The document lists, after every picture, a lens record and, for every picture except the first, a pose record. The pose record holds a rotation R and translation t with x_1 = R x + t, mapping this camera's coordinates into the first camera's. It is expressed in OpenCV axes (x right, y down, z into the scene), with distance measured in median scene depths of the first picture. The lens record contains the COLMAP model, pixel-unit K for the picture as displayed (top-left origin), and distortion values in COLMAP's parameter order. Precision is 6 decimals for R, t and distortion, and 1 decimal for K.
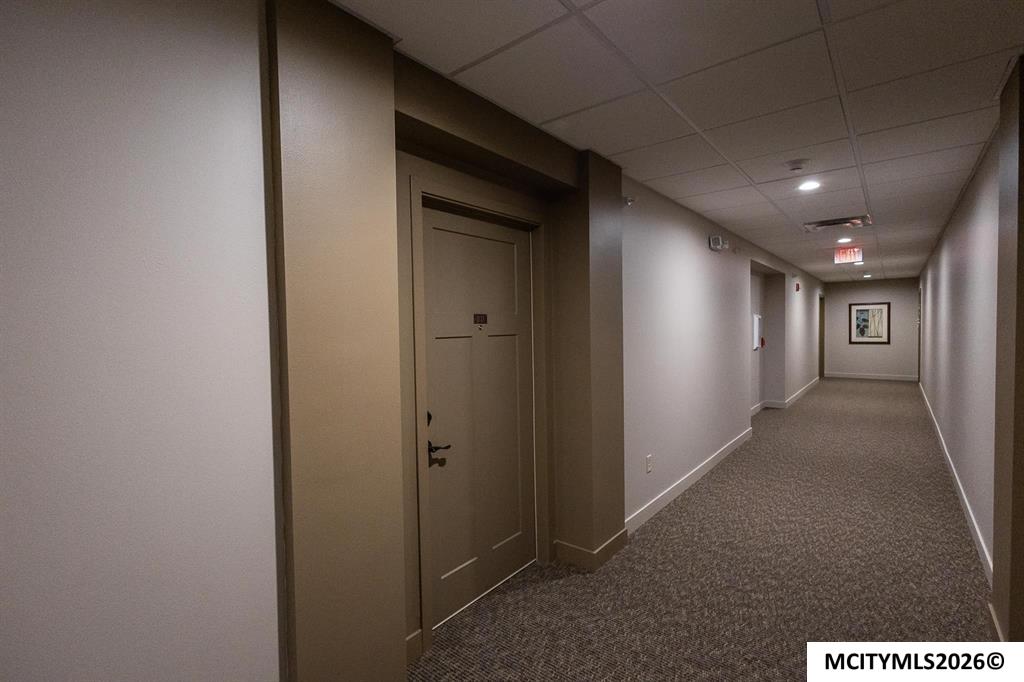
lens RADIAL K [[469.0, 0, 514.1], [0, 469.0, 341.4], [0, 0, 1]] dist [0.009895, -0.004431]
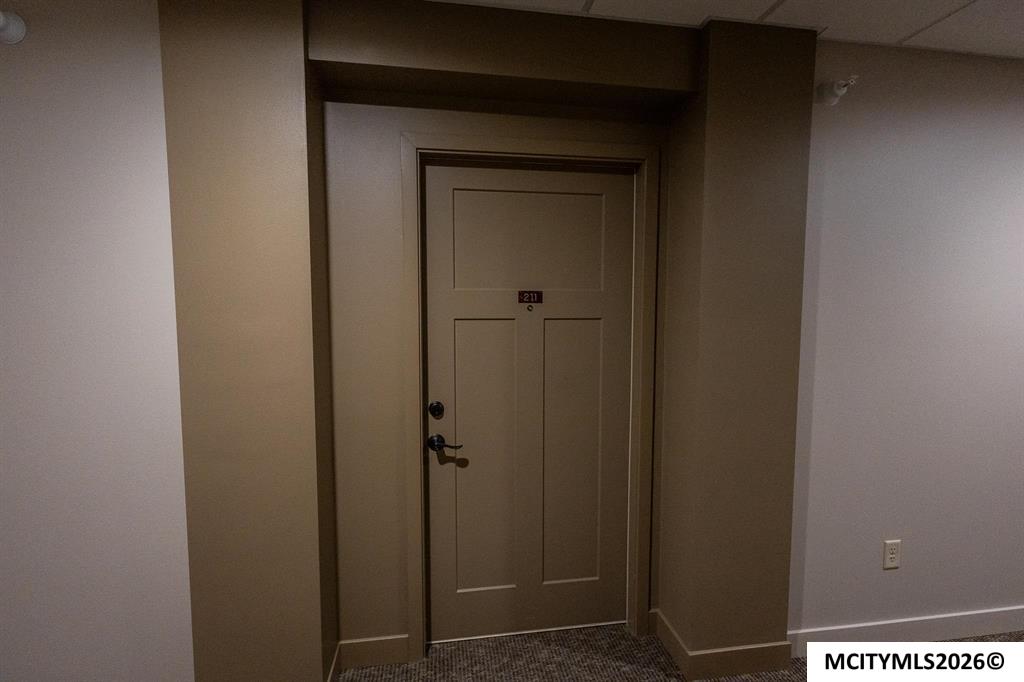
lens RADIAL K [[469.0, 0, 511.7], [0, 469.0, 341.9], [0, 0, 1]] dist [0.009895, -0.004431]
pose [[0.732493, 0.056767, -0.678404, 0.447420], [-0.027593, 0.998174, 0.053730, -0.014037], [0.680215, -0.020638, 0.732722, 0.389931]]
